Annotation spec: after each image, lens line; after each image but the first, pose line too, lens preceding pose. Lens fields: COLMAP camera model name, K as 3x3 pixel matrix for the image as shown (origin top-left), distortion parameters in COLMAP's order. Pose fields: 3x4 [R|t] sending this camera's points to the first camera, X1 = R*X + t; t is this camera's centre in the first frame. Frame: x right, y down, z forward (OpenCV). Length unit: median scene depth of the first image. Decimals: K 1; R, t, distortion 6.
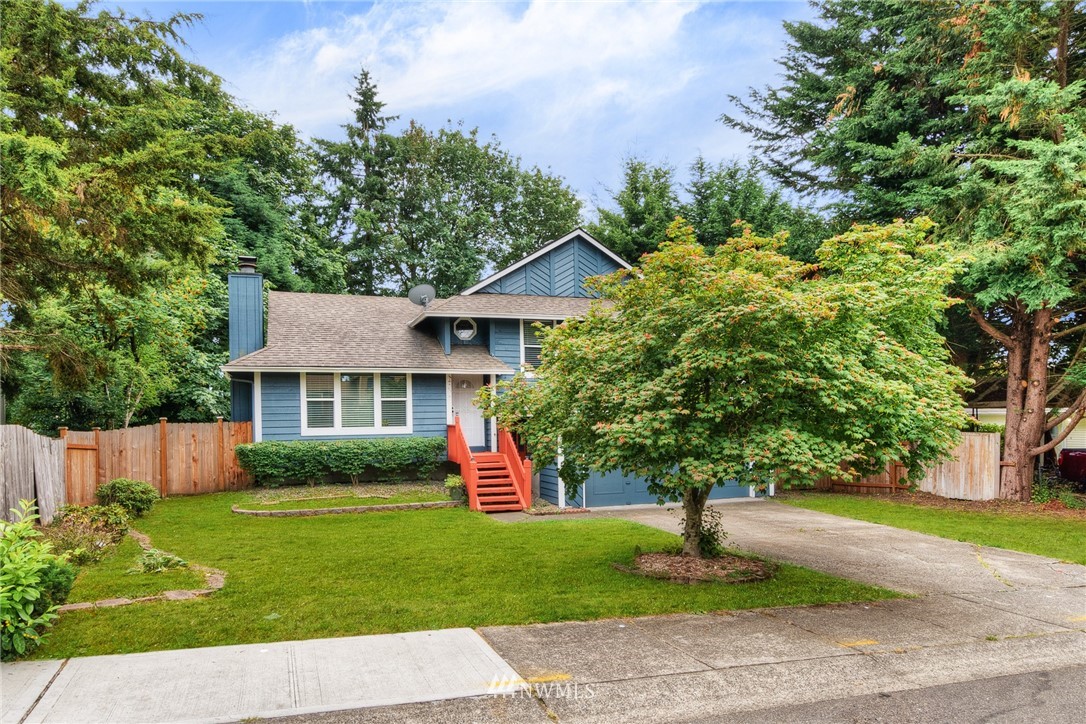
lens RADIAL K [[701.7, 0, 541.4], [0, 701.7, 422.2], [0, 0, 1]] dist [-0.005269, 0.000425]
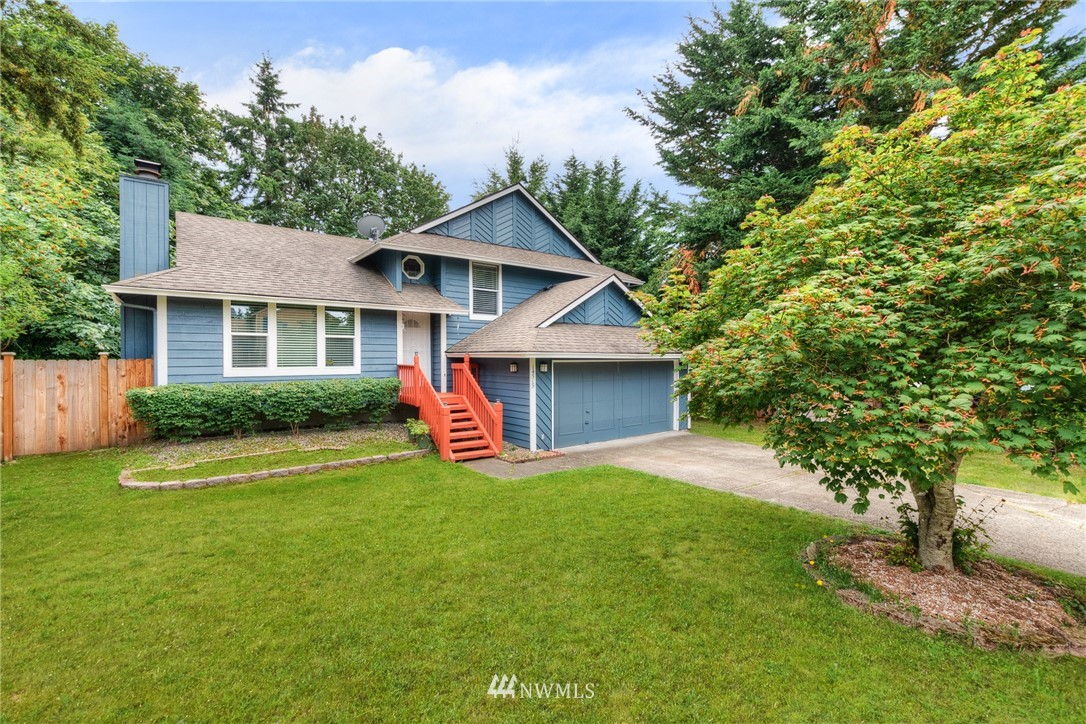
lens RADIAL K [[472.7, 0, 542.8], [0, 472.7, 358.9], [0, 0, 1]] dist [0.001734, -0.001023]
pose [[0.953092, 0.011972, 0.302443, -0.137581], [-0.010700, 0.999926, -0.005862, -0.002592], [-0.302491, 0.002351, 0.953149, 0.318123]]
